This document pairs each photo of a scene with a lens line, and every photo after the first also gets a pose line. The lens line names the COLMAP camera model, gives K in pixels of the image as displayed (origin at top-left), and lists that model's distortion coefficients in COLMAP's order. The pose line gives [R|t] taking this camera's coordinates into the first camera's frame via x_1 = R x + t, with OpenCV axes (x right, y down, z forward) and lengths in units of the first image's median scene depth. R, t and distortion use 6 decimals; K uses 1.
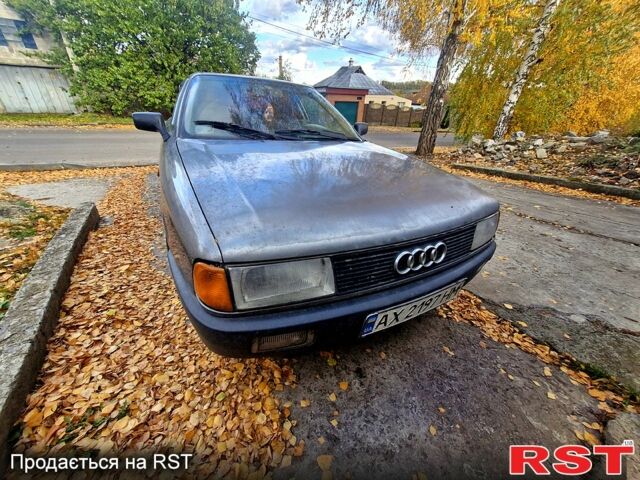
lens RADIAL K [[258.9, 0, 320.3], [0, 258.9, 241.2], [0, 0, 1]] dist [0.001826, 0.000225]
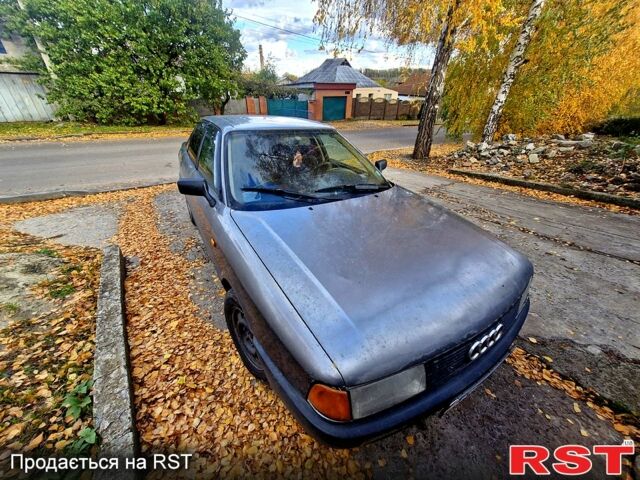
lens RADIAL K [[260.2, 0, 319.1], [0, 260.2, 236.3], [0, 0, 1]] dist [0.001241, 0.000341]
pose [[0.997585, -0.053126, 0.044746, -0.124414], [0.051713, 0.998144, 0.032163, -0.156317], [-0.046372, -0.029771, 0.998480, -0.038759]]
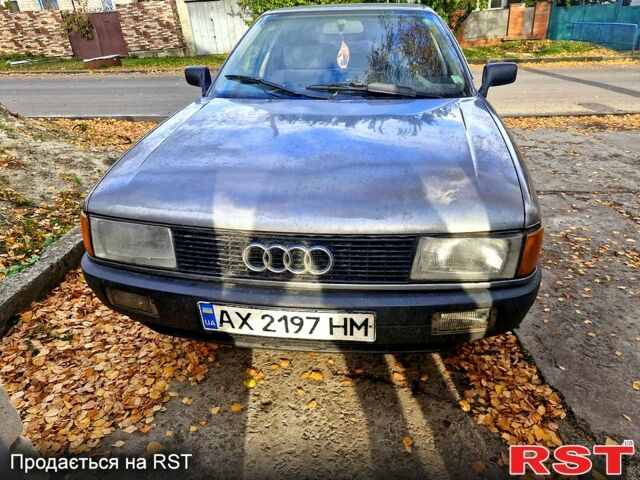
lens RADIAL K [[469.4, 0, 301.8], [0, 469.4, 240.6], [0, 0, 1]] dist [0.010335, 0.006862]
pose [[0.790323, 0.189925, -0.582511, 0.398903], [-0.208847, 0.977311, 0.035295, -0.016902], [0.575998, 0.093761, 0.812056, -0.046582]]
